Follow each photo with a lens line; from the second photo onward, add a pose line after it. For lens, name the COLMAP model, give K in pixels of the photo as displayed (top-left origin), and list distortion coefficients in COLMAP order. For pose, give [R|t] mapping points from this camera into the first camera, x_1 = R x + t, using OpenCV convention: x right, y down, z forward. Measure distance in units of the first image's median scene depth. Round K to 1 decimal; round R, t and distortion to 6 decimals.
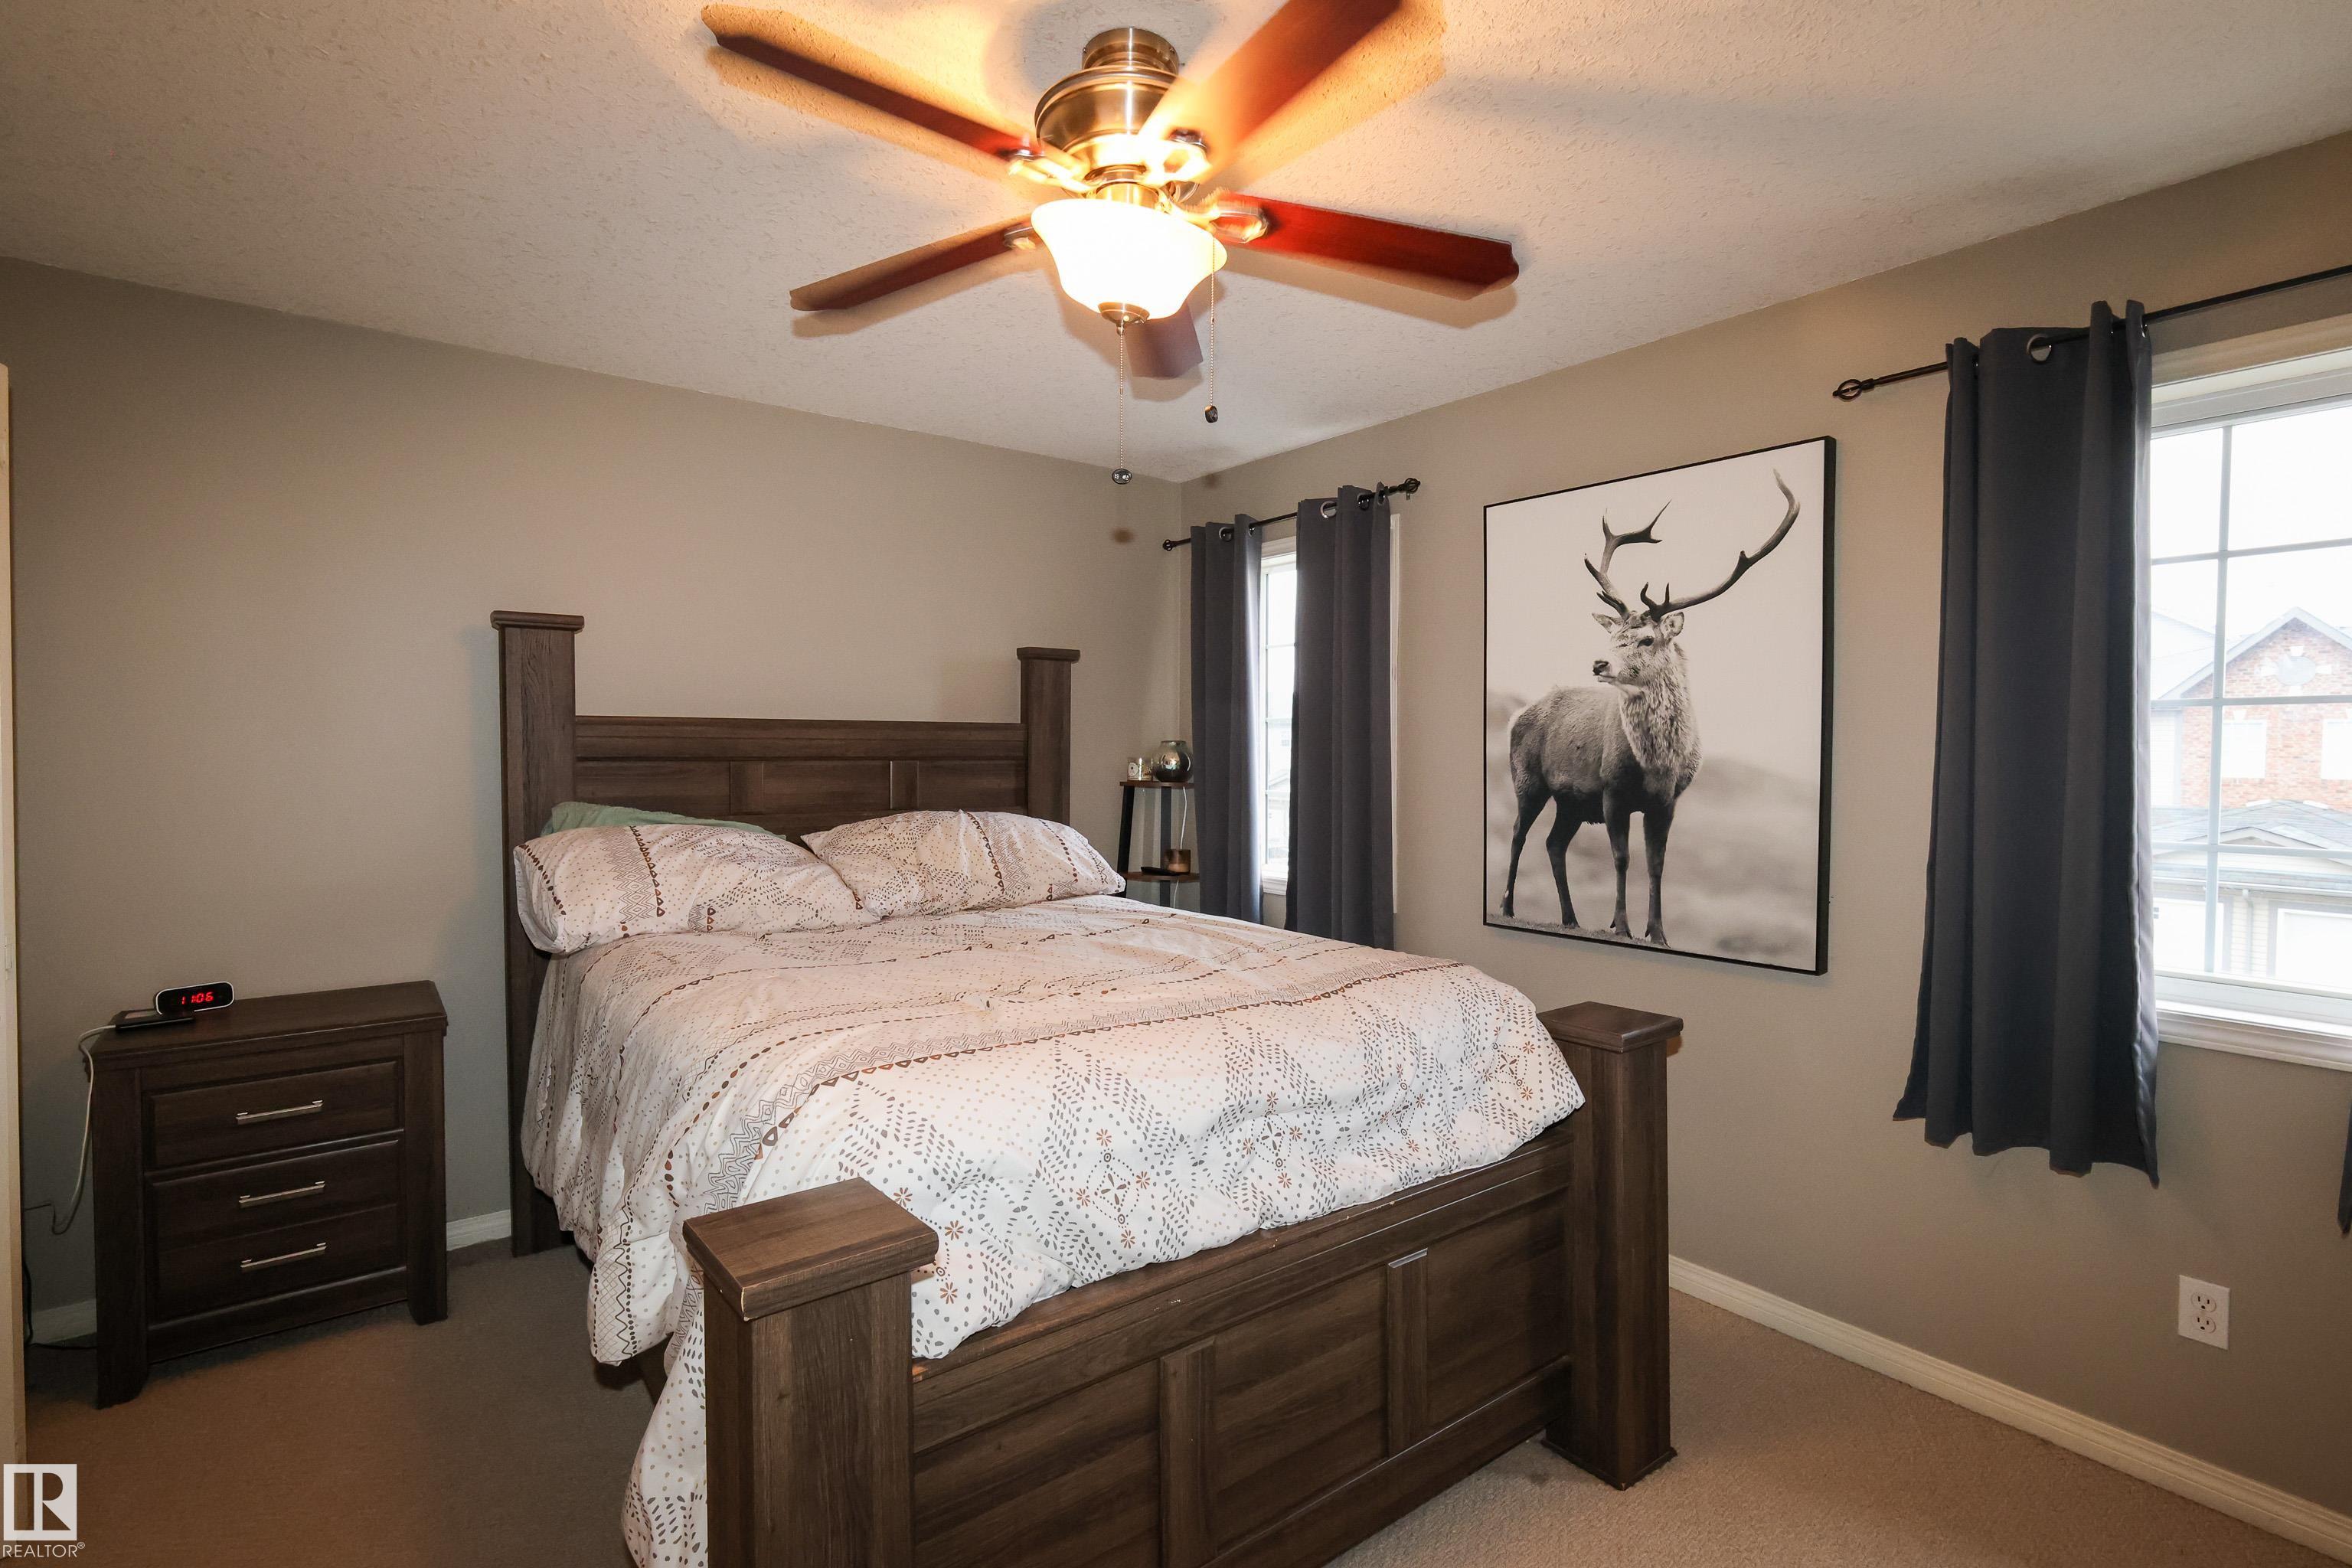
lens RADIAL K [[1087.7, 0, 1176.6], [0, 1087.7, 773.4], [0, 0, 1]] dist [-0.006382, 0.001000]
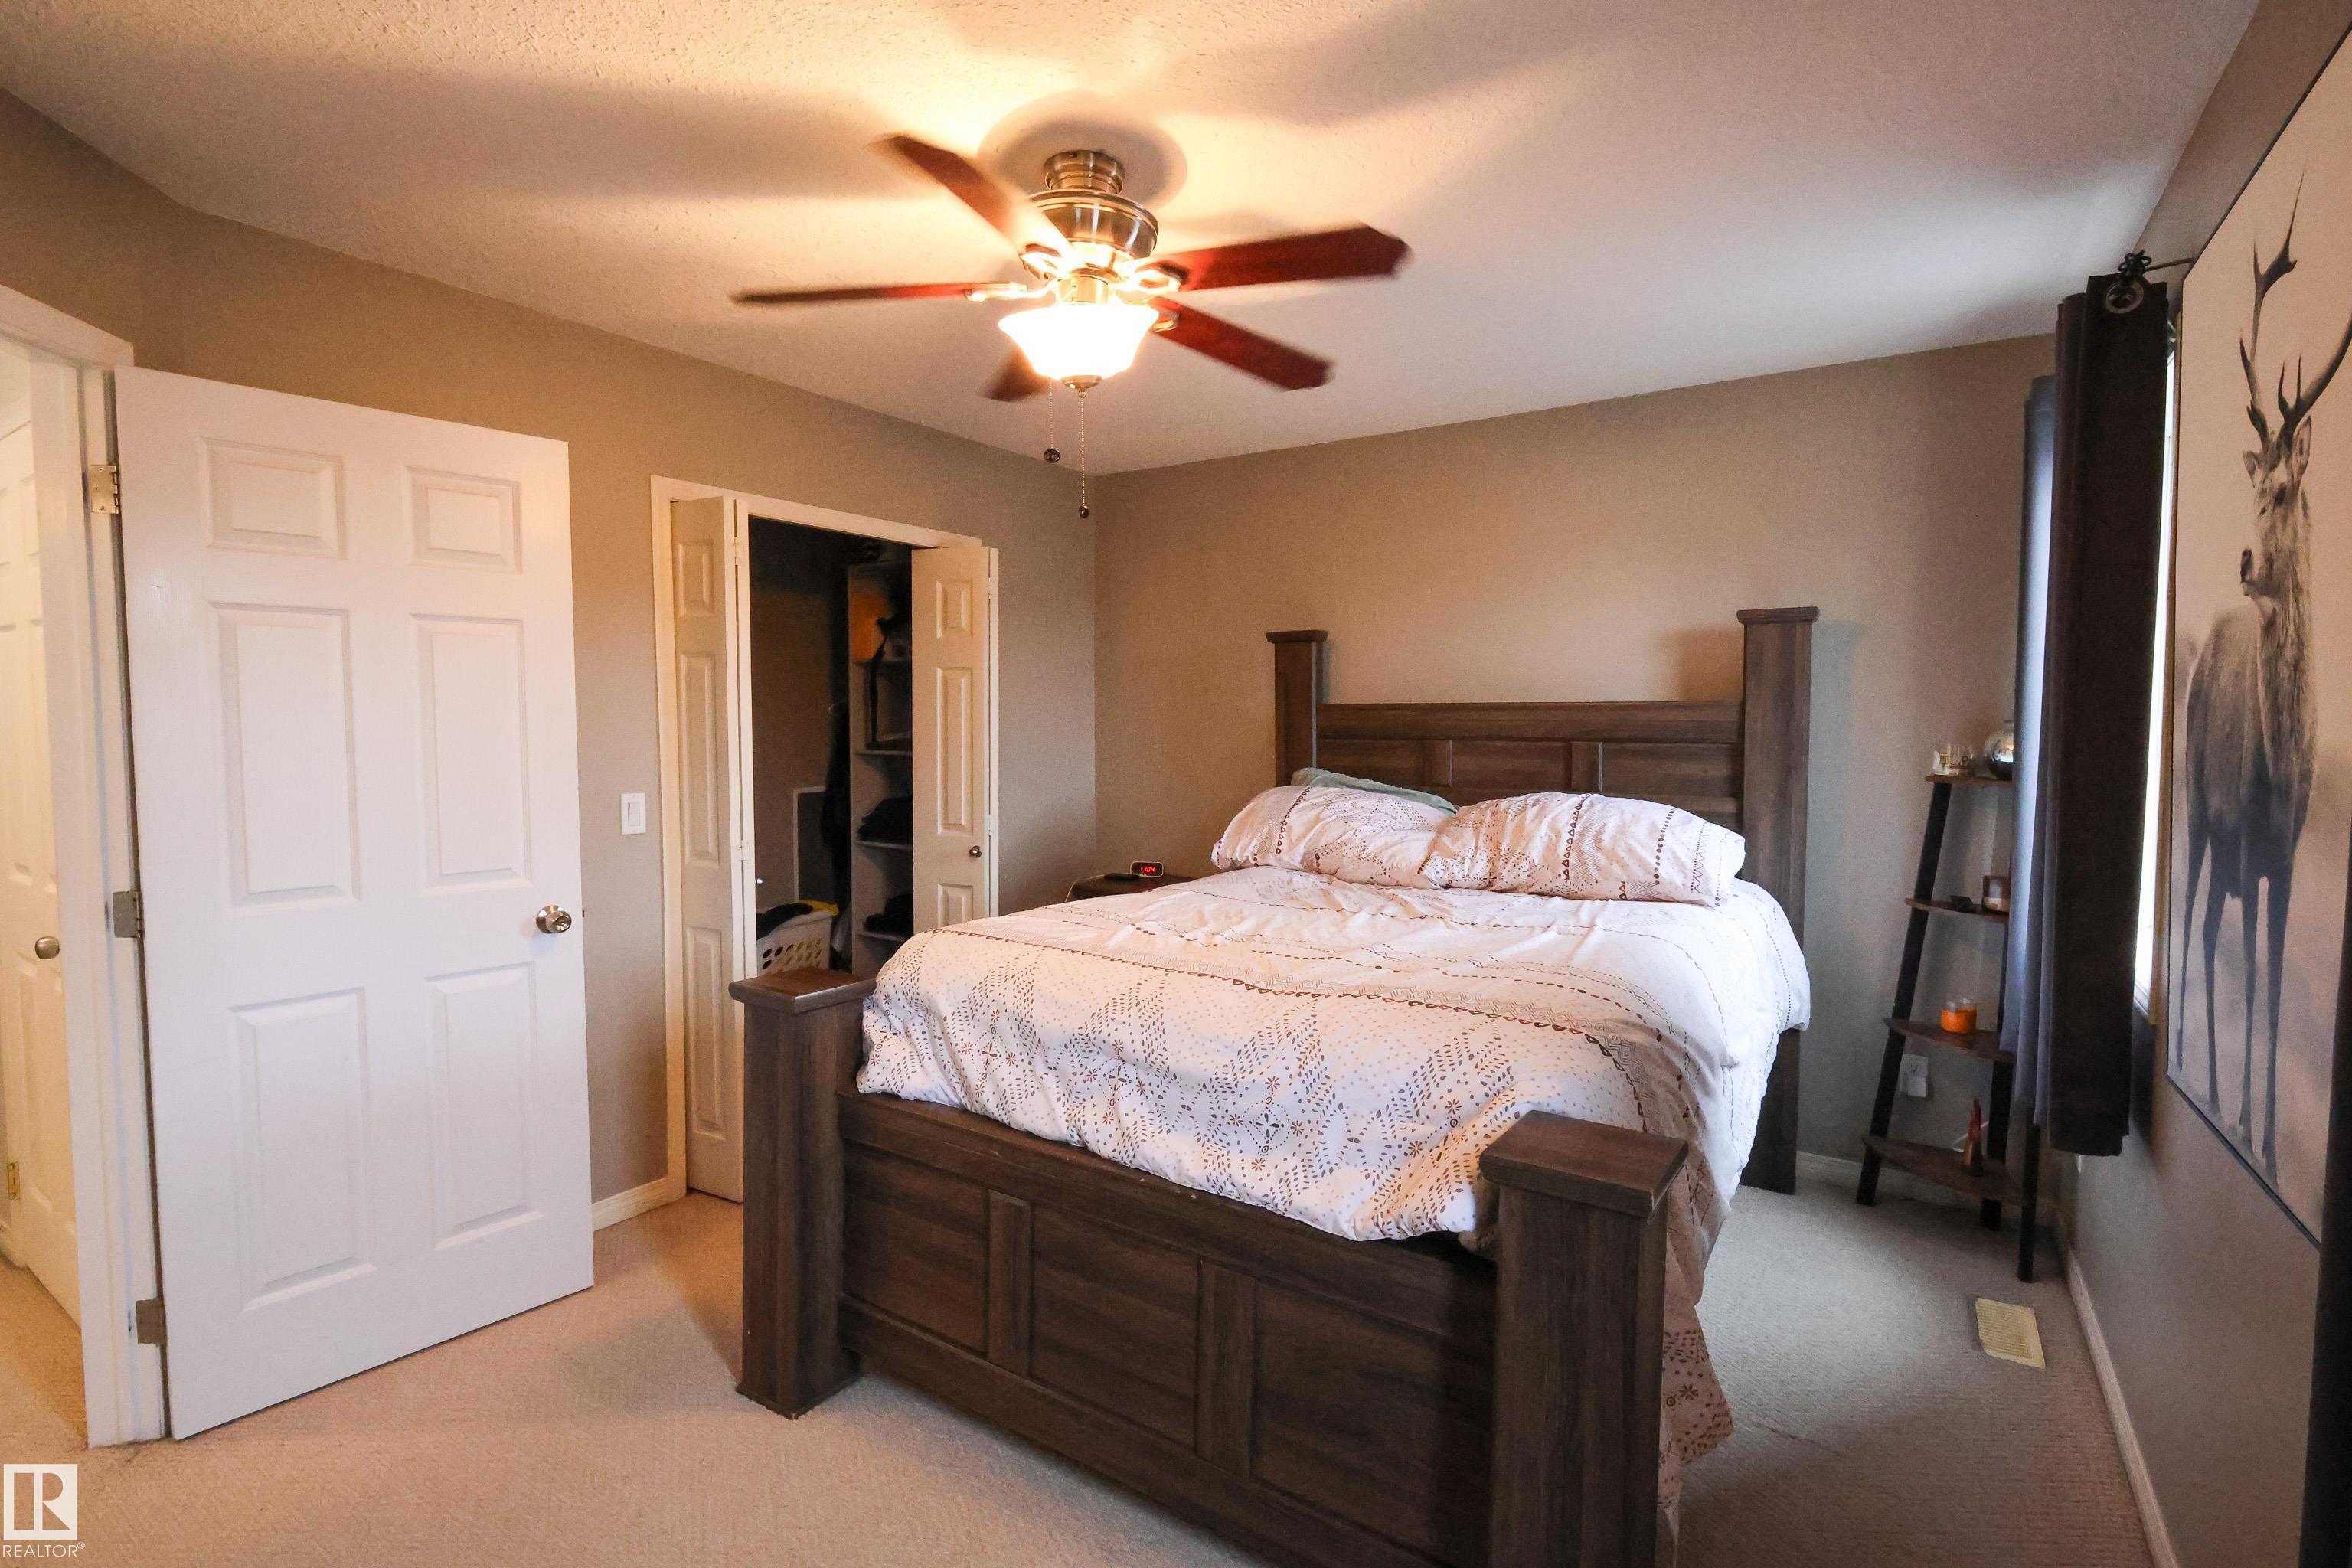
lens RADIAL K [[1064.5, 0, 1176.0], [0, 1064.5, 784.0], [0, 0, 1]] dist [-0.023013, -0.000165]
pose [[0.333341, 0.051292, -0.941410, 0.676394], [-0.025242, 0.998647, 0.045473, -0.010601], [0.942468, 0.008606, 0.334185, 0.419872]]
